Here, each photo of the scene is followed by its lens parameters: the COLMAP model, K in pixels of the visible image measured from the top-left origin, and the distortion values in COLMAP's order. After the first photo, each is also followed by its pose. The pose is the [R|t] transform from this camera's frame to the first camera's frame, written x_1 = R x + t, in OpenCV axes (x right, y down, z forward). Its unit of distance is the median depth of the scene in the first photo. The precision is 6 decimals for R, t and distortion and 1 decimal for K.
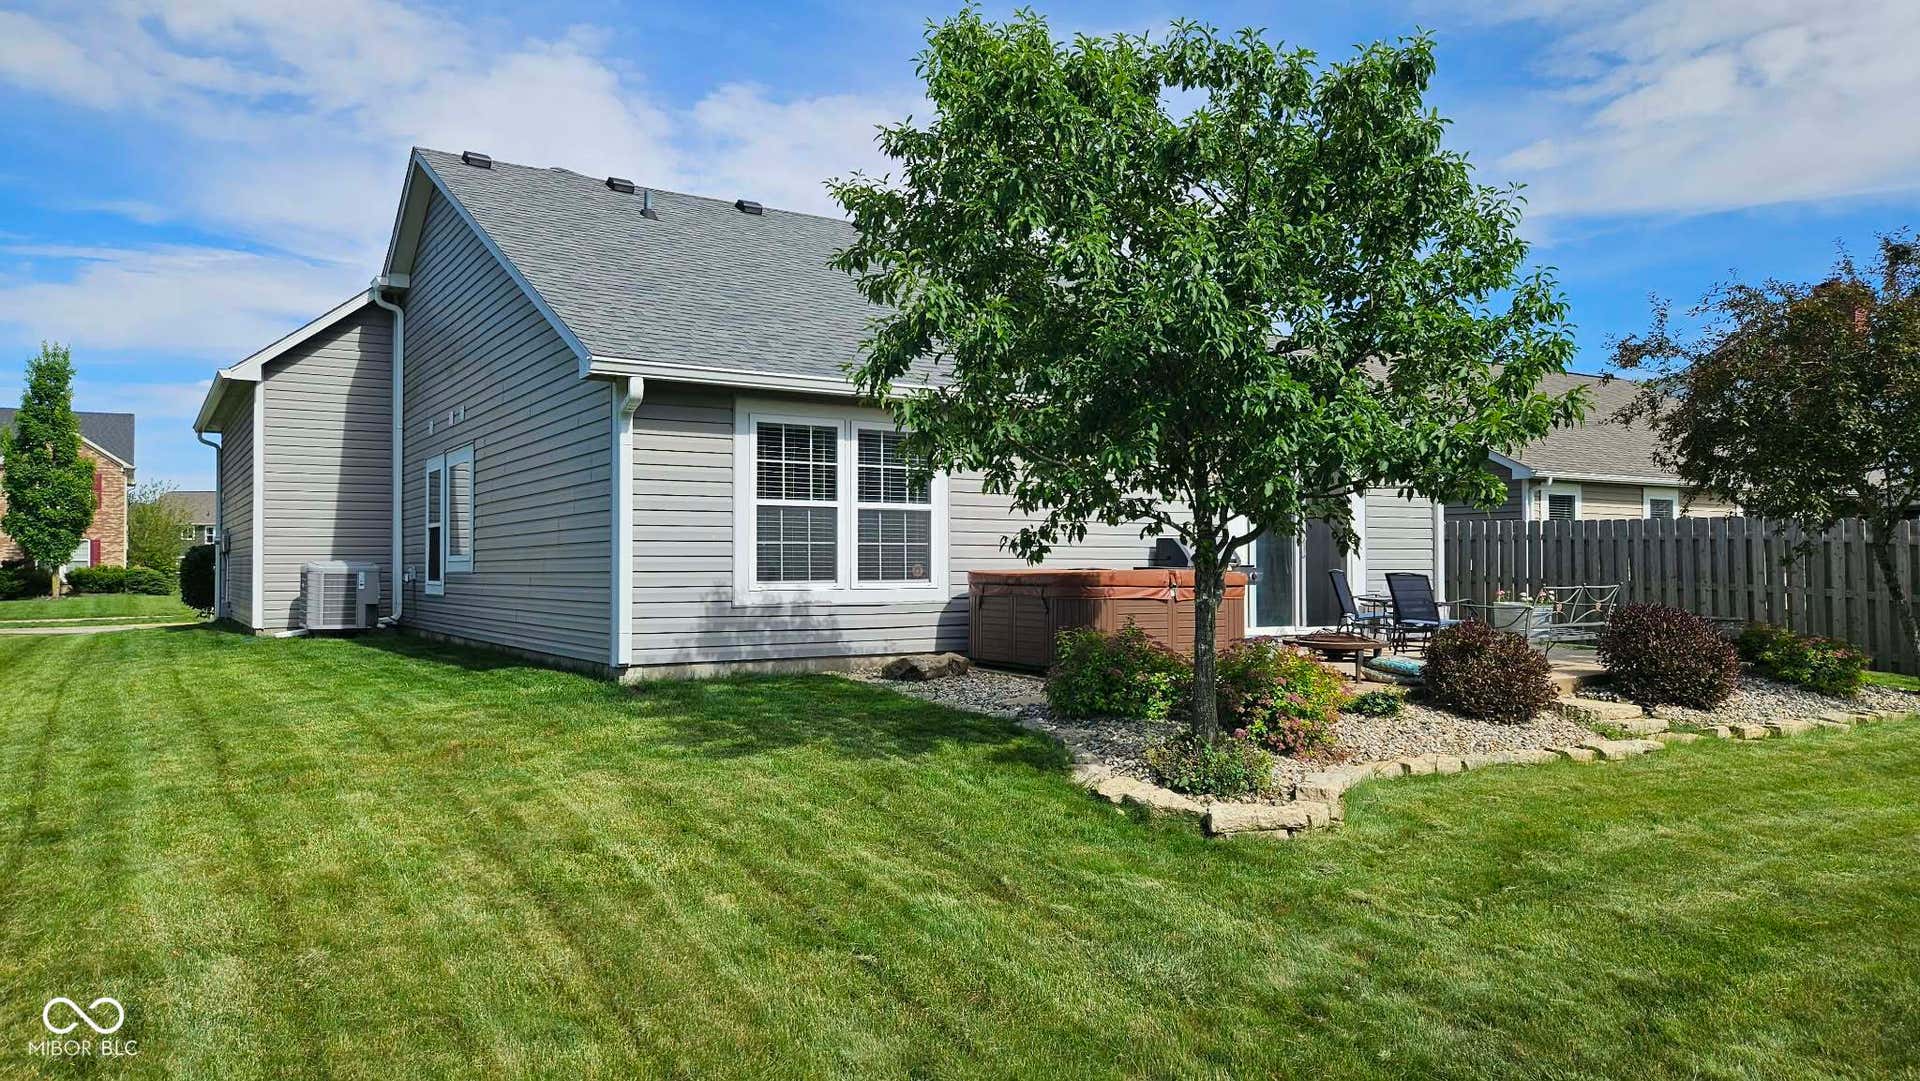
lens RADIAL K [[1267.6, 0, 960.0], [0, 1267.6, 540.5], [0, 0, 1]] dist [0.053309, -0.002651]
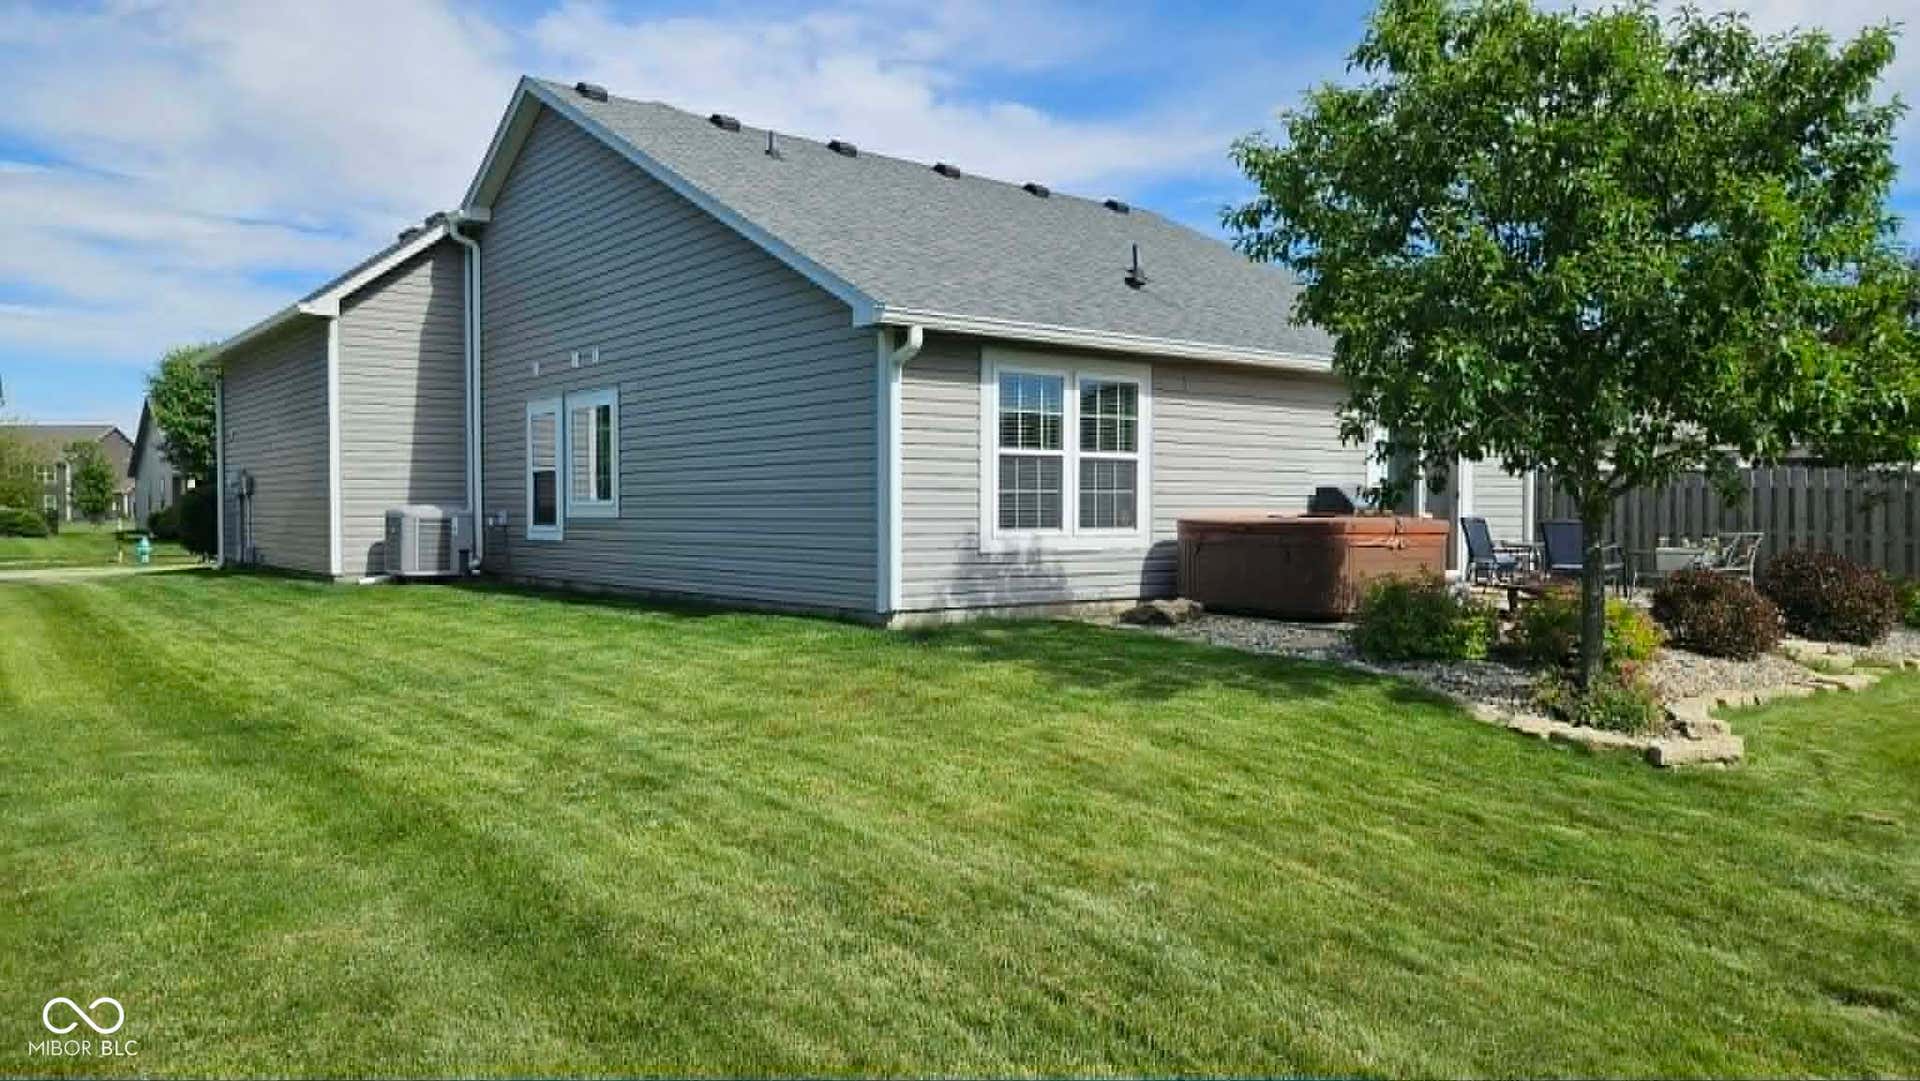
lens RADIAL K [[1257.9, 0, 960.0], [0, 1257.9, 540.5], [0, 0, 1]] dist [0.107155, -0.125844]
pose [[0.994398, -0.000051, 0.105699, -0.293527], [-0.004657, 0.999008, 0.044296, -0.003211], [-0.105597, -0.044540, 0.993411, -0.003902]]
